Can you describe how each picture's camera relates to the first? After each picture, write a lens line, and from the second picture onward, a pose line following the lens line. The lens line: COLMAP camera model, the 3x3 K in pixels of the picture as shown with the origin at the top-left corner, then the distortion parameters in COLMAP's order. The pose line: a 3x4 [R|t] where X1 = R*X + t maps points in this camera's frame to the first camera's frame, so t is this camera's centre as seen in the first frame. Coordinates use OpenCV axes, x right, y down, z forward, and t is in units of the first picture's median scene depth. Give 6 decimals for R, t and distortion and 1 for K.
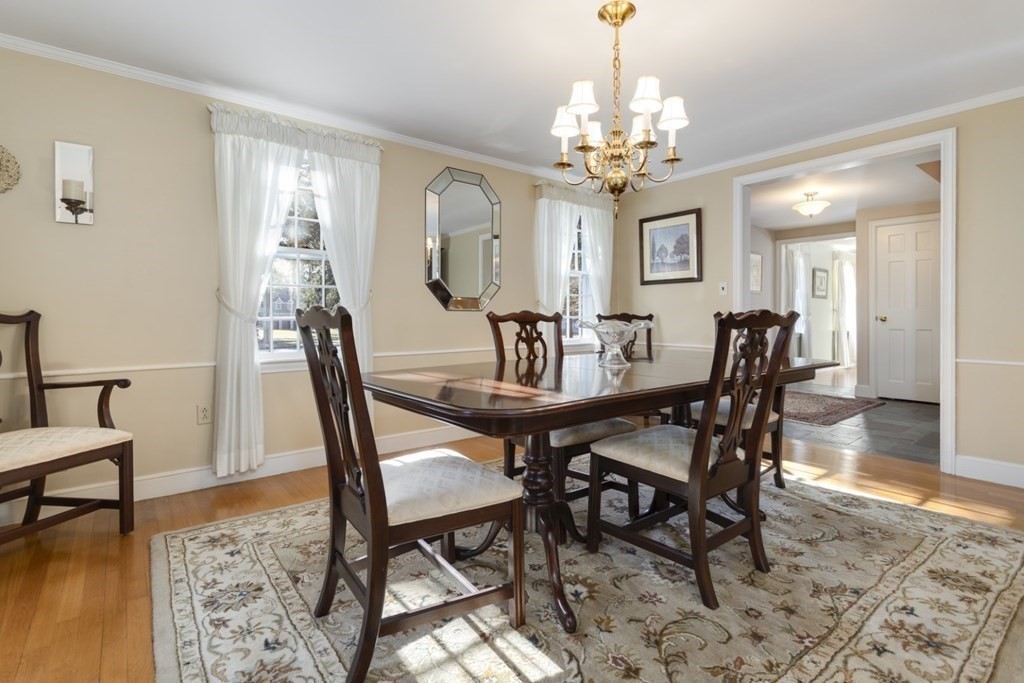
lens RADIAL K [[488.9, 0, 512.4], [0, 488.9, 321.9], [0, 0, 1]] dist [0.000205, 0.001478]
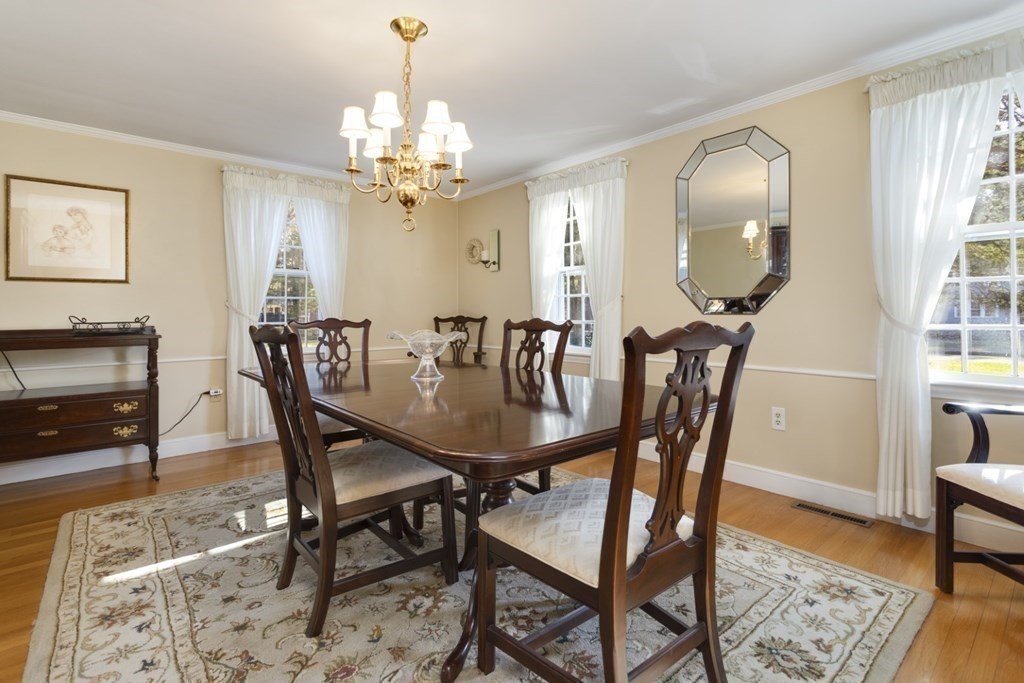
lens RADIAL K [[488.9, 0, 517.3], [0, 488.9, 315.8], [0, 0, 1]] dist [0.000205, 0.001478]
pose [[0.037908, 0.003123, -0.999276, 1.678412], [-0.005227, 0.999982, 0.002927, -0.053008], [0.999268, 0.005112, 0.037924, 1.617513]]
